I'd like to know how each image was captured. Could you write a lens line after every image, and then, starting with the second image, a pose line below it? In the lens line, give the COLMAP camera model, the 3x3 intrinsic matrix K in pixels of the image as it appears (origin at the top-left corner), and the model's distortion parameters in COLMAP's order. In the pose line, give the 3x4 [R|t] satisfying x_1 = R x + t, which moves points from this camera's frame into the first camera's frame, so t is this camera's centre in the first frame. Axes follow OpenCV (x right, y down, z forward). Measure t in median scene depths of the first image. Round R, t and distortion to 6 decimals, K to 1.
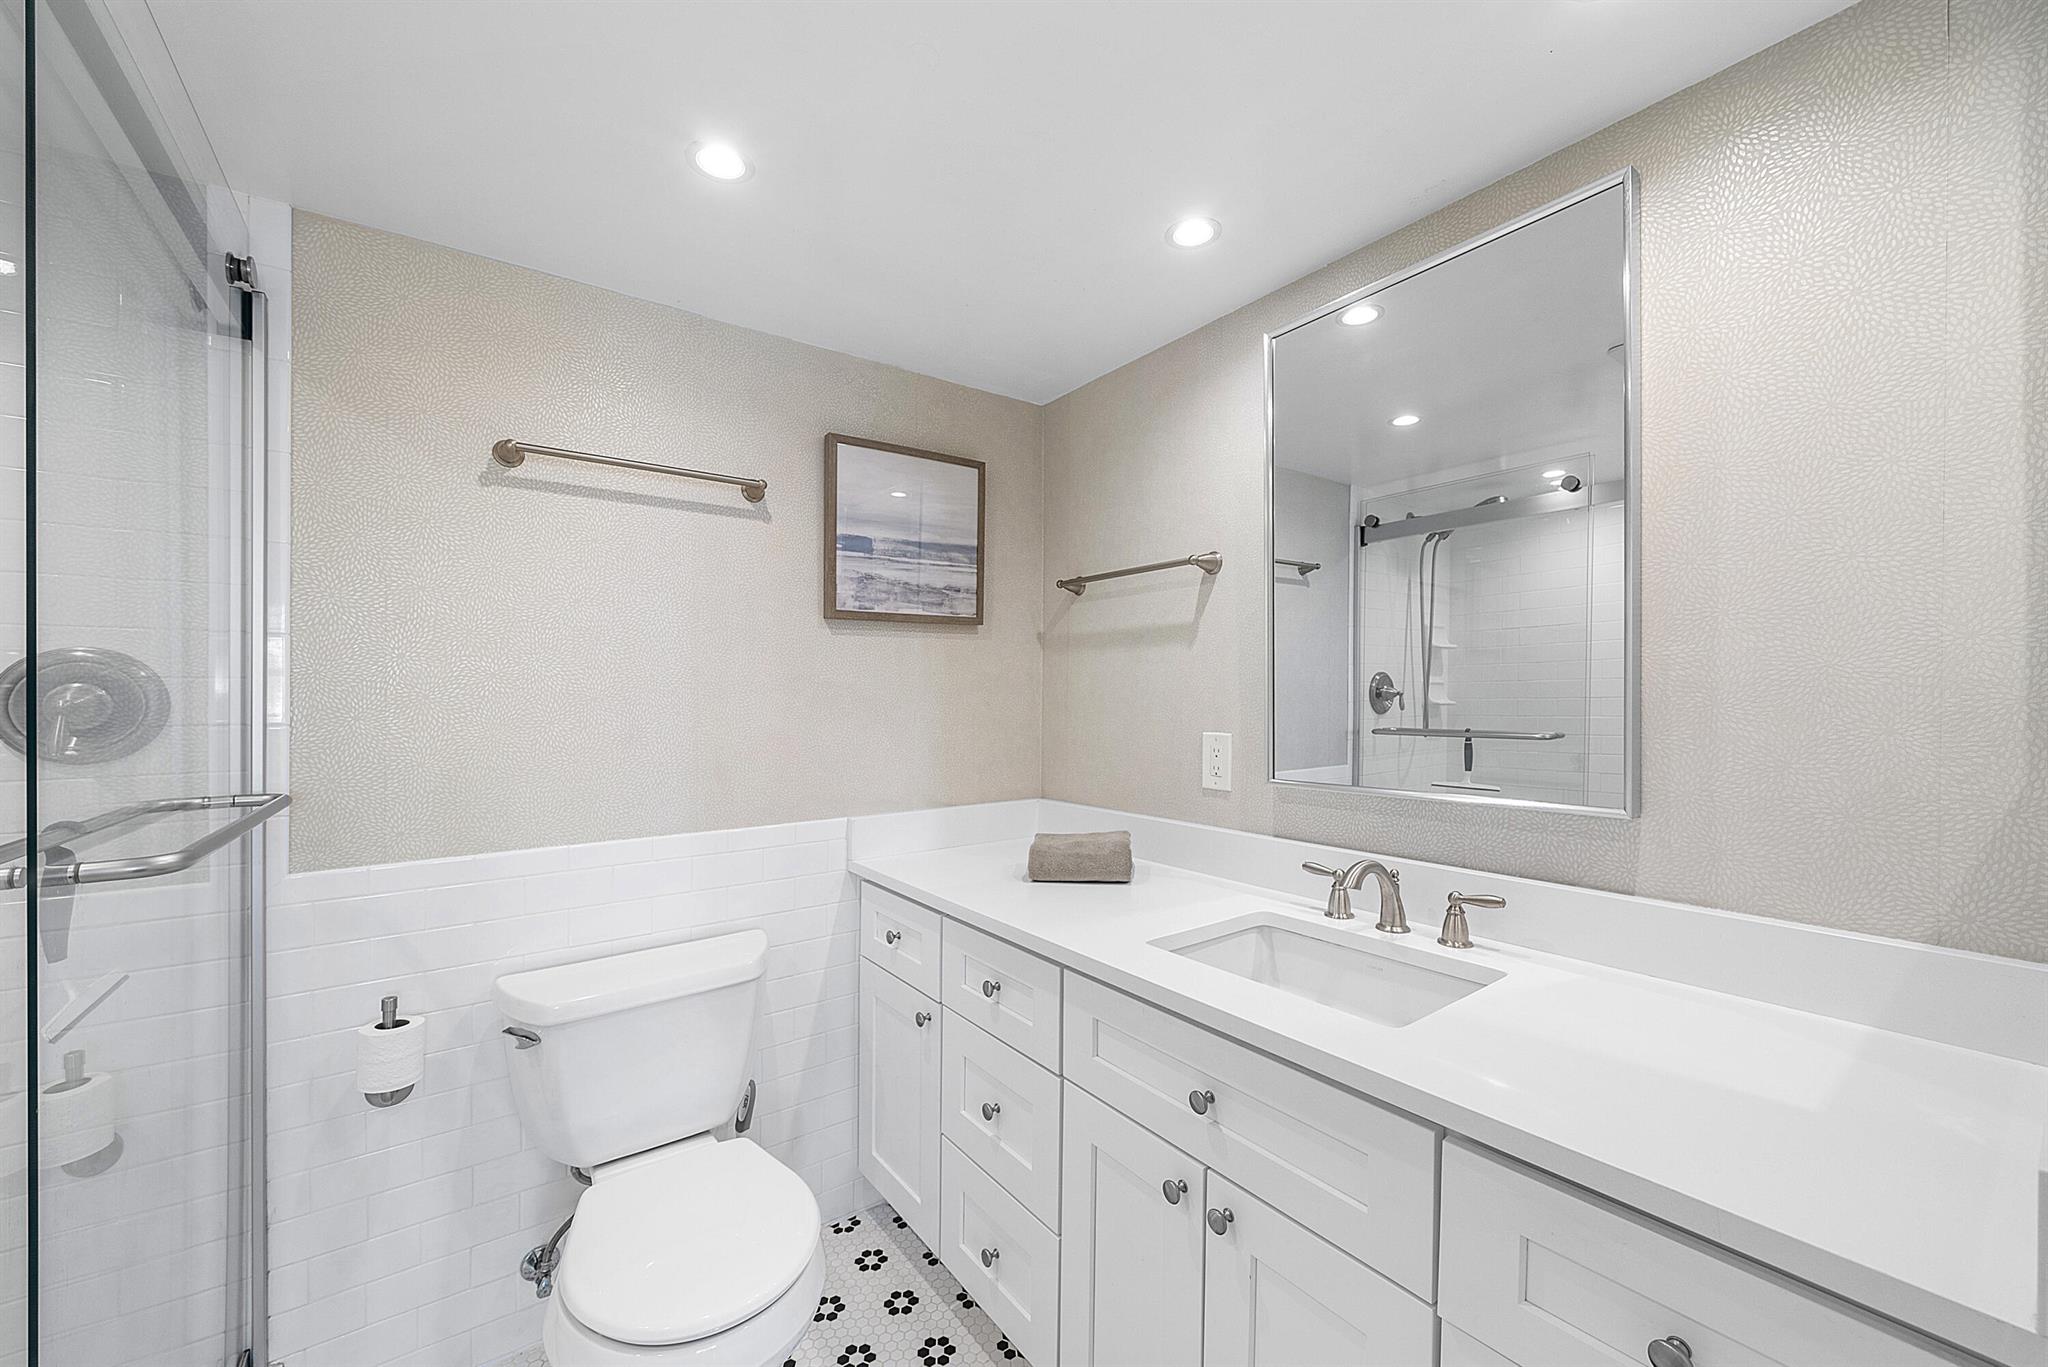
lens RADIAL K [[768.4, 0, 1026.4], [0, 768.4, 652.9], [0, 0, 1]] dist [0.000043, -0.000100]
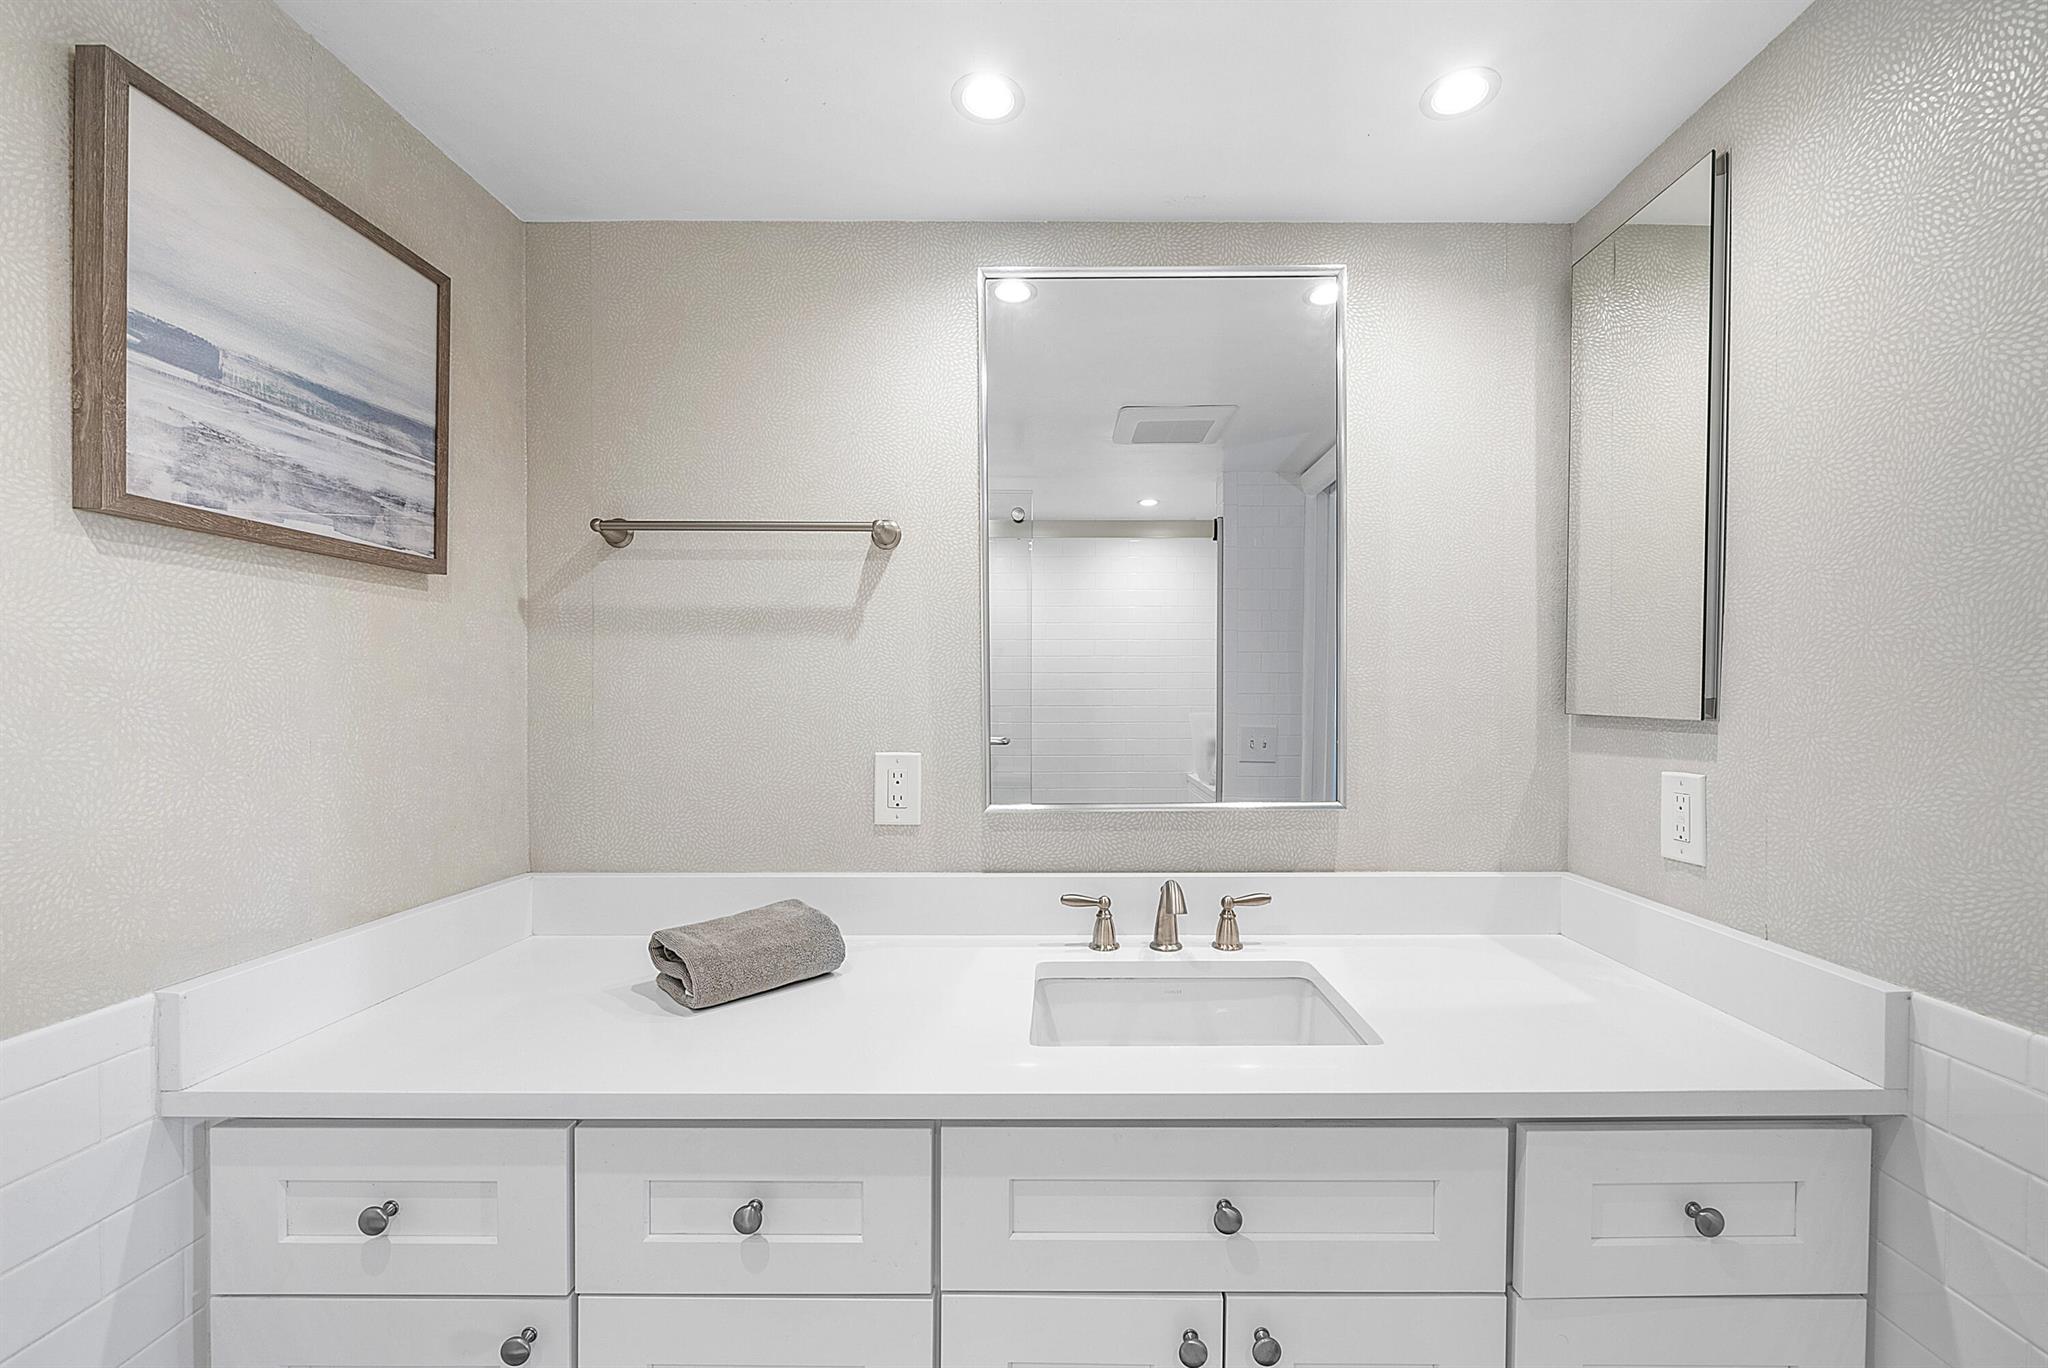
lens RADIAL K [[817.9, 0, 1024.0], [0, 817.9, 684.0], [0, 0, 1]] dist [-0.002436, -0.000623]
pose [[0.598945, 0.020234, 0.800535, -0.327770], [-0.049241, 0.998720, 0.011598, 0.017286], [-0.799275, -0.046366, 0.599174, 0.381261]]
